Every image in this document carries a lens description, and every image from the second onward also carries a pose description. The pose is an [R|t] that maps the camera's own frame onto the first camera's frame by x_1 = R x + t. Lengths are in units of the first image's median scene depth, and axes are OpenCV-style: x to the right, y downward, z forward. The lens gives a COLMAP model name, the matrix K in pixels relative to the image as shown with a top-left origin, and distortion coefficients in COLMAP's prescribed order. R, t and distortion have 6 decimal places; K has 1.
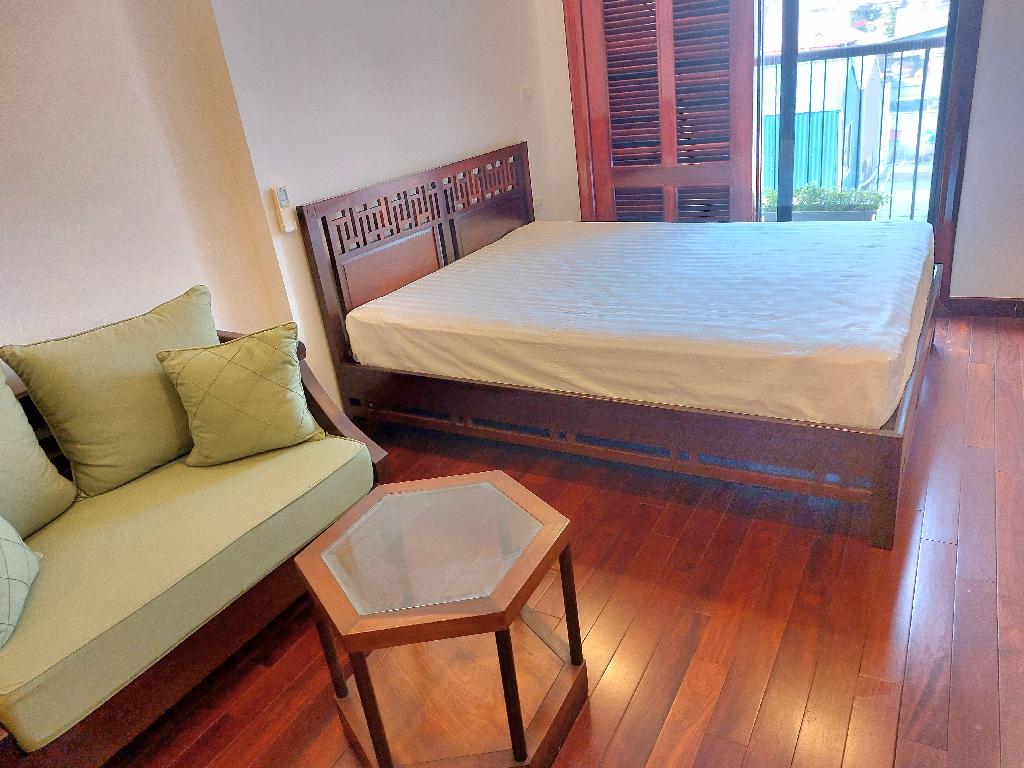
lens RADIAL K [[729.7, 0, 536.5], [0, 729.7, 387.8], [0, 0, 1]] dist [0.087947, -0.084854]
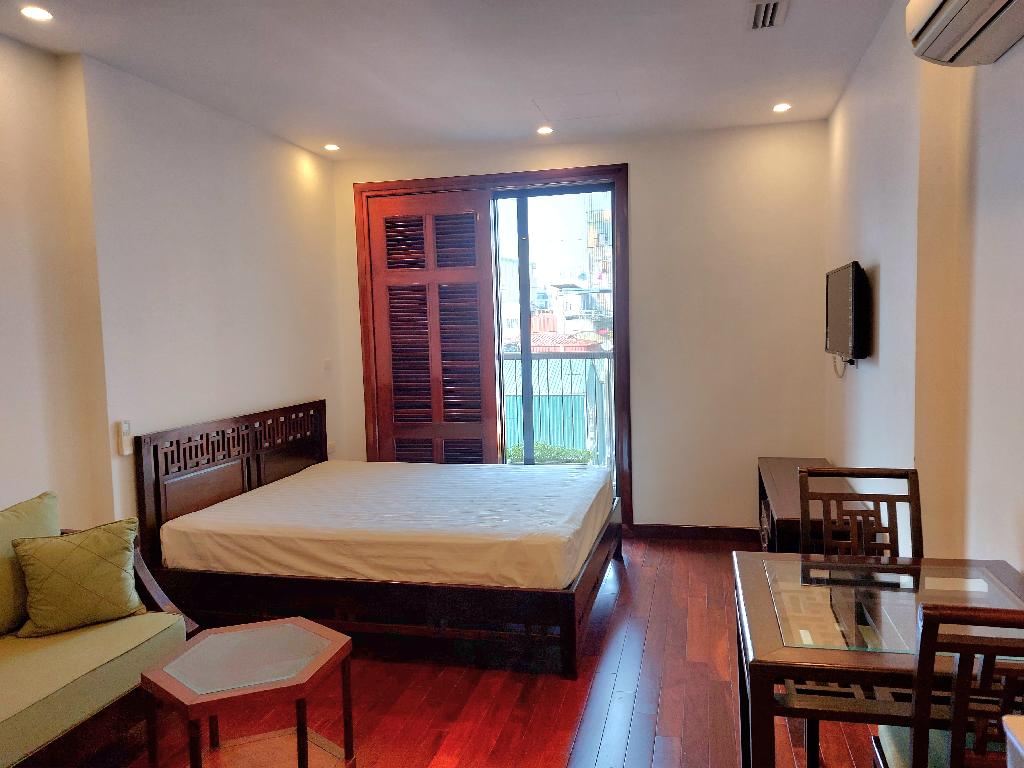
lens RADIAL K [[729.7, 0, 536.5], [0, 729.7, 387.8], [0, 0, 1]] dist [0.087947, -0.084854]
pose [[0.958643, 0.065638, 0.276939, -0.022270], [0.034234, 0.939386, -0.341149, 0.120636], [-0.282545, 0.336521, 0.898288, -0.326168]]
